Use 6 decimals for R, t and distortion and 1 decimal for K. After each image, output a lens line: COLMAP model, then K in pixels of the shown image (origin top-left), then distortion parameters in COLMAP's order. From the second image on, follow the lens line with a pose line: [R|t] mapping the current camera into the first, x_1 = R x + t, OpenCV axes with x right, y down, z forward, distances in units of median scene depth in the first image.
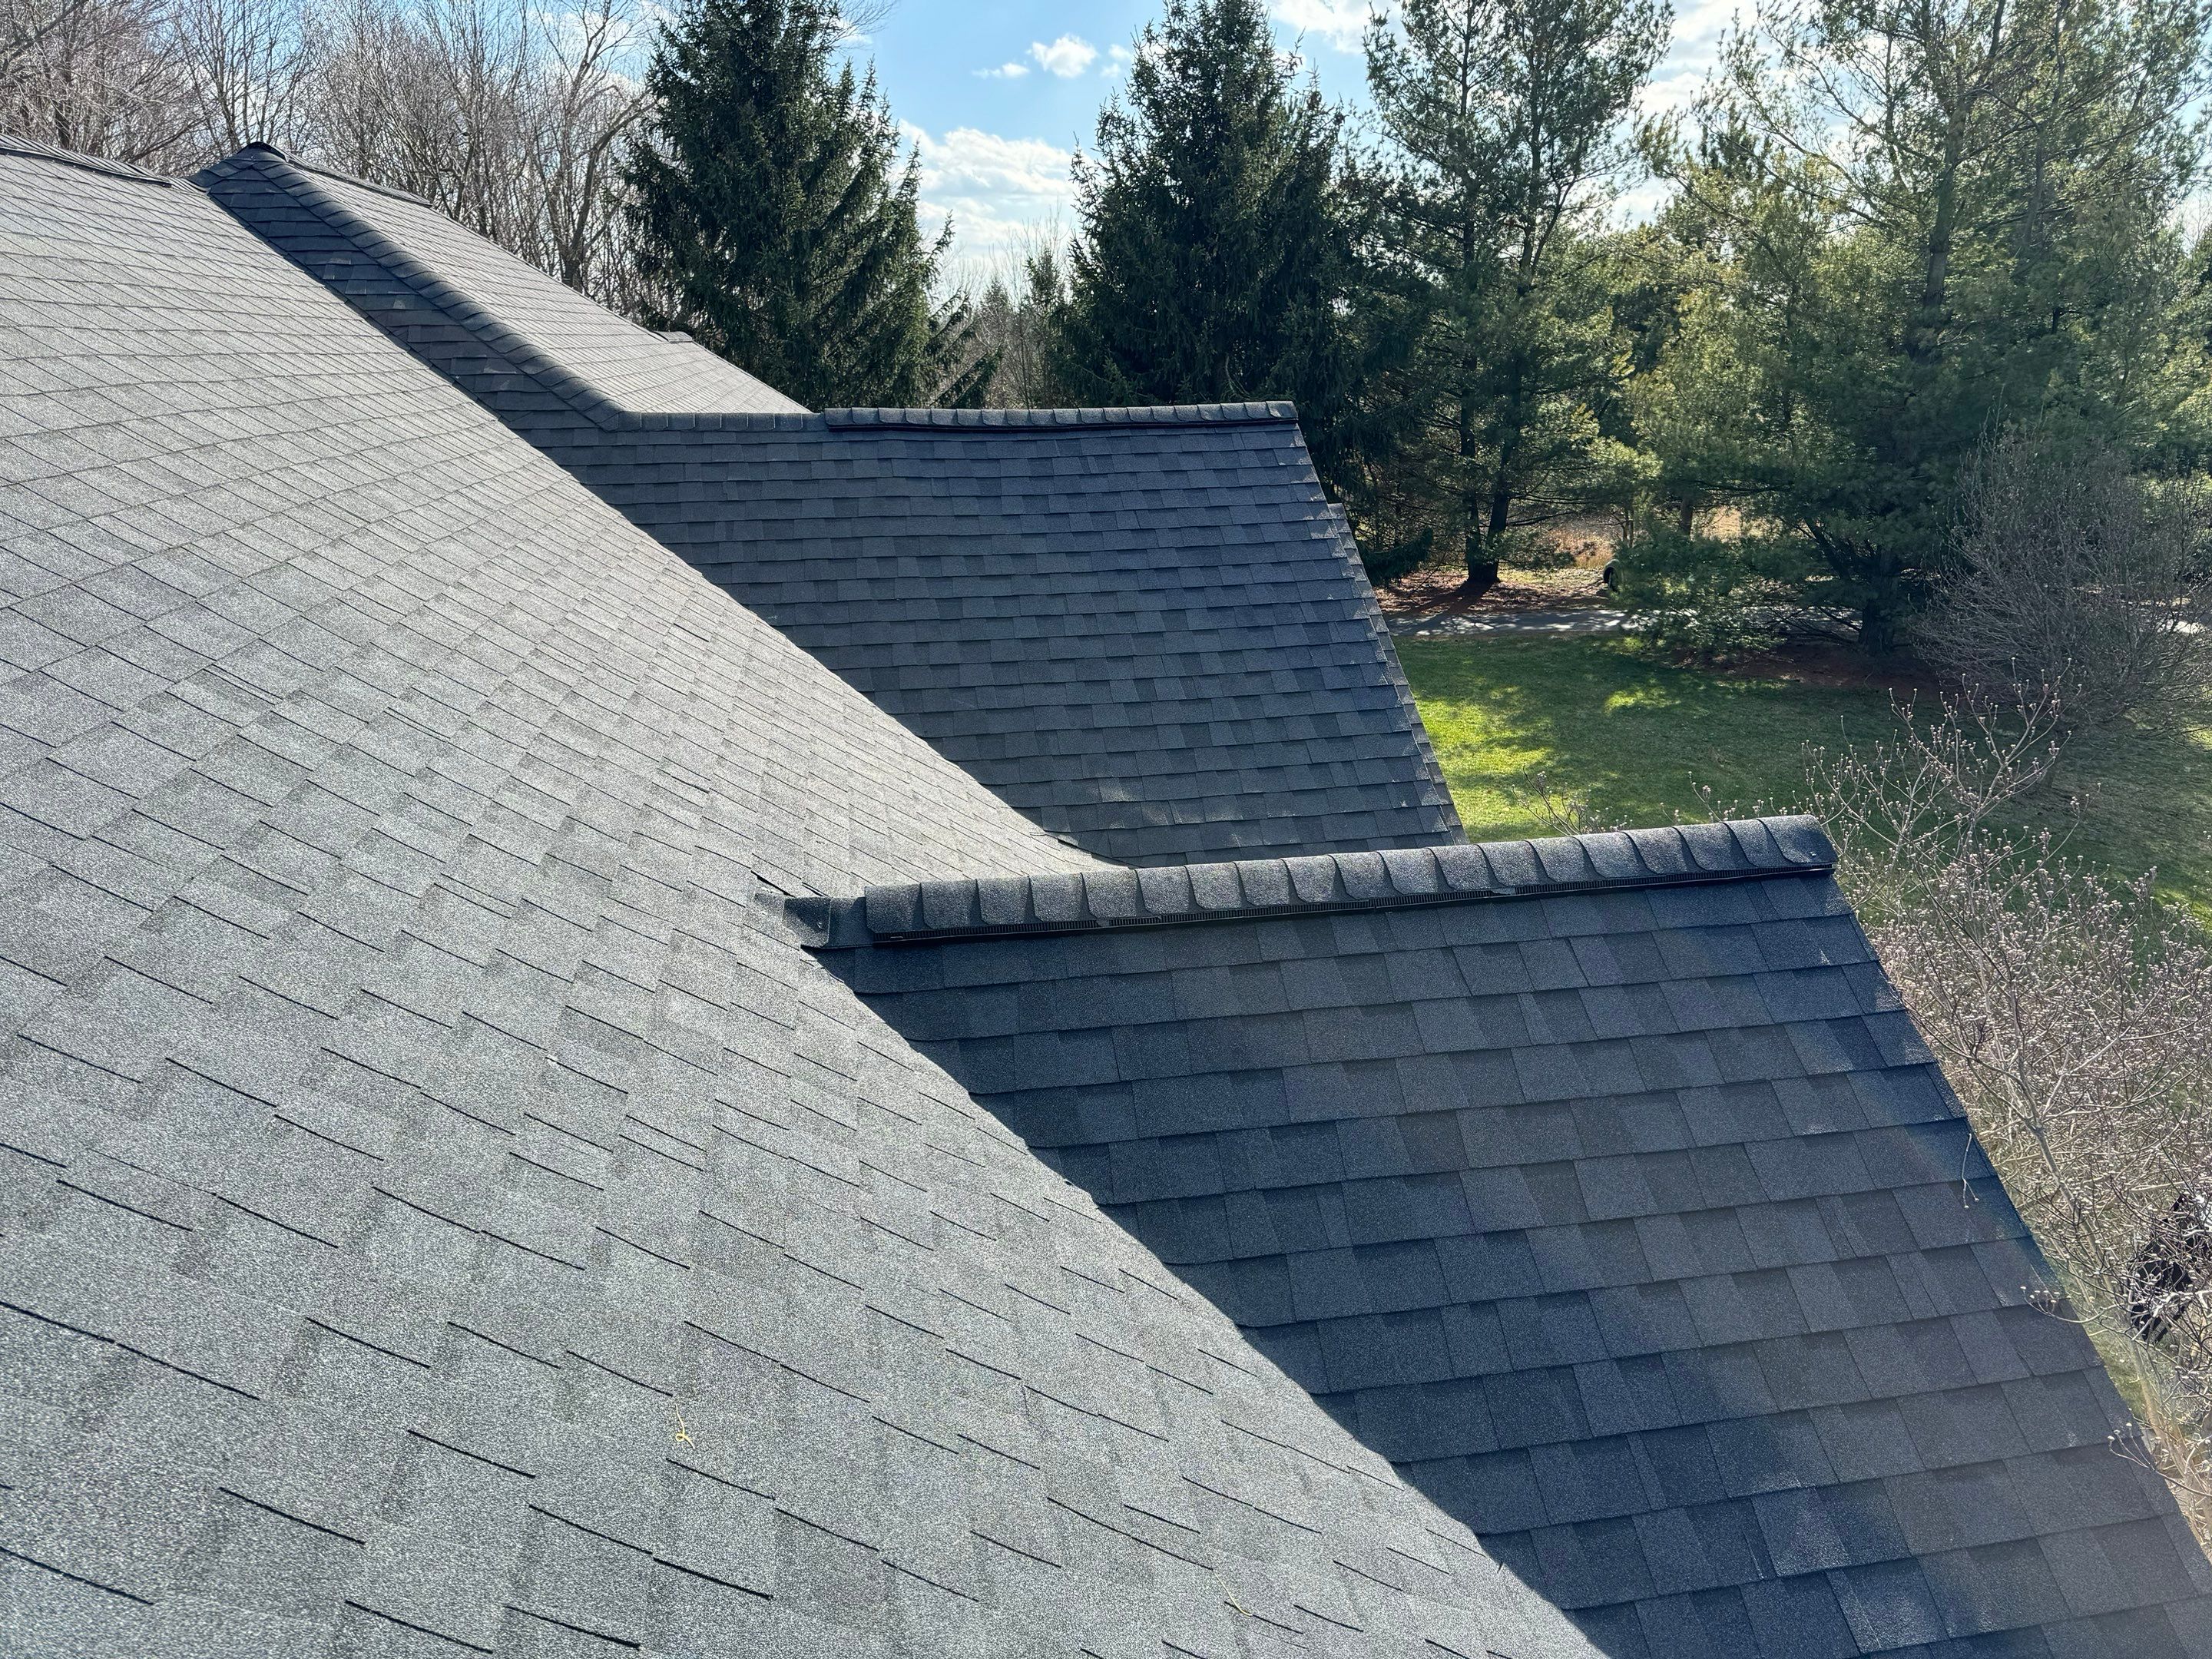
lens RADIAL K [[1548.4, 0, 1105.1], [0, 1548.4, 785.0], [0, 0, 1]] dist [0.062979, -0.108798]
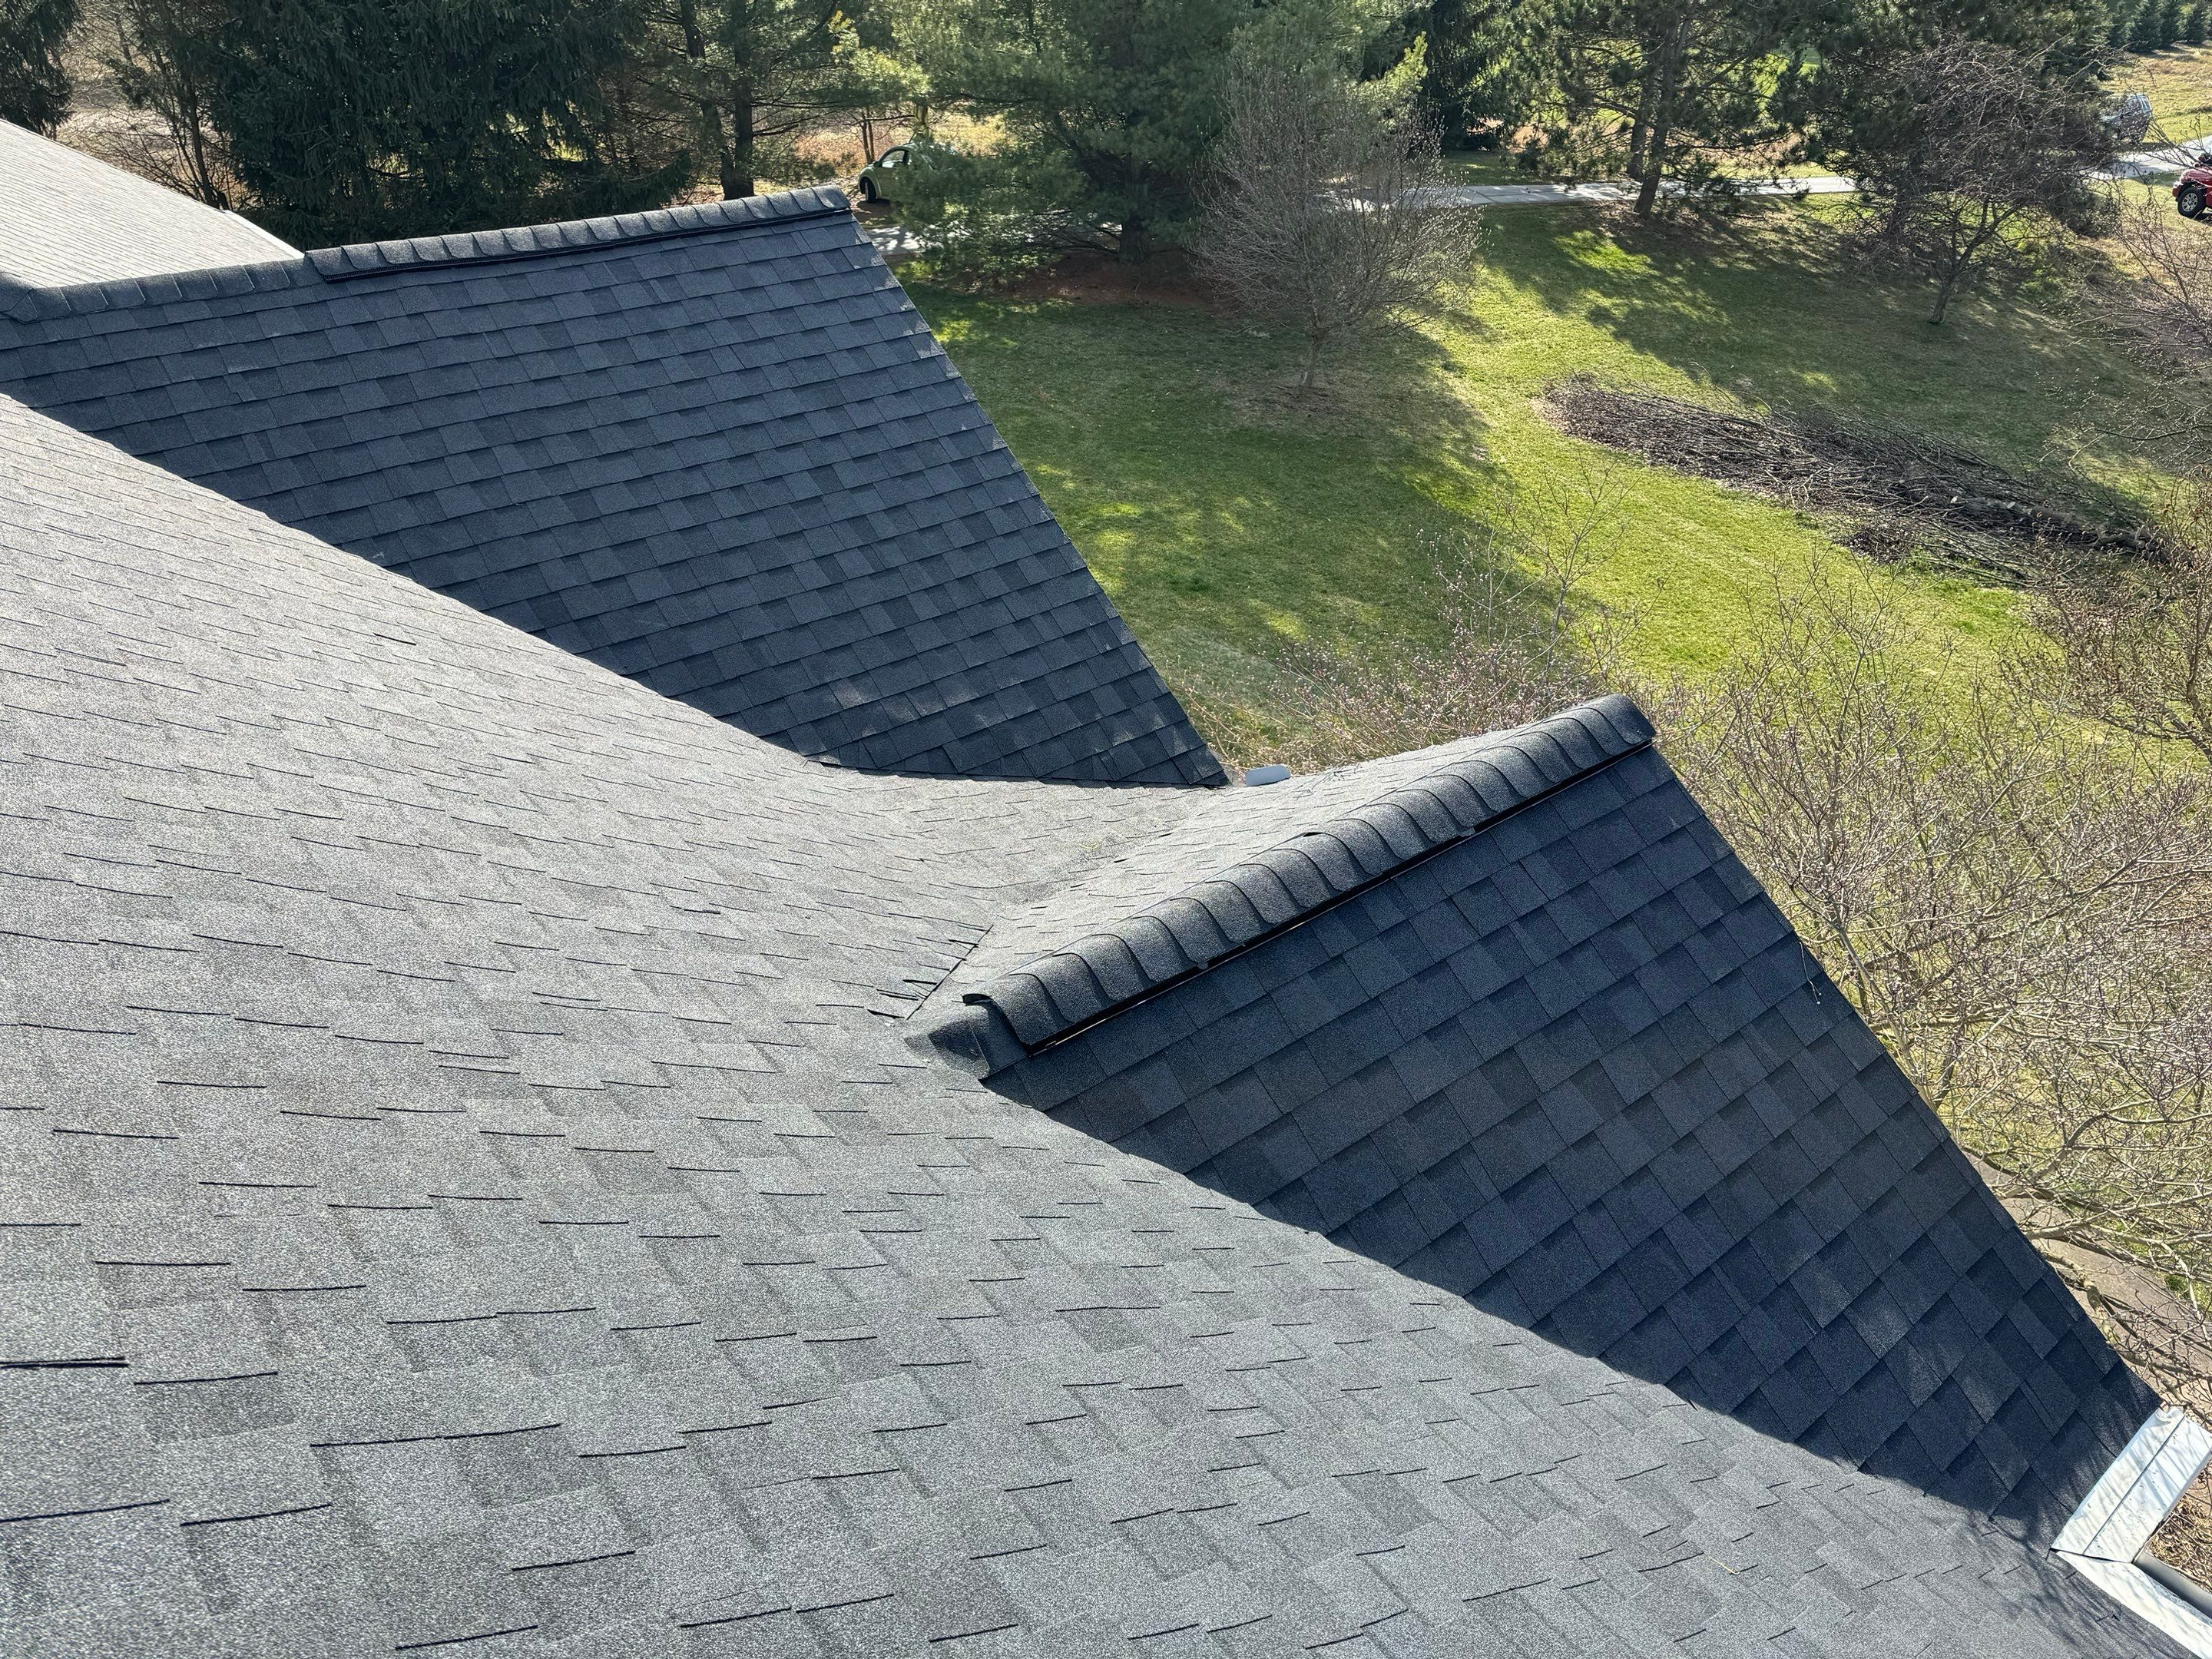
lens RADIAL K [[1518.5, 0, 1178.9], [0, 1518.5, 835.3], [0, 0, 1]] dist [0.125382, -0.265696]
pose [[0.878873, -0.233593, 0.415952, -0.201389], [0.118621, 0.951538, 0.283733, -0.138075], [-0.462072, -0.200025, 0.863990, 0.057822]]
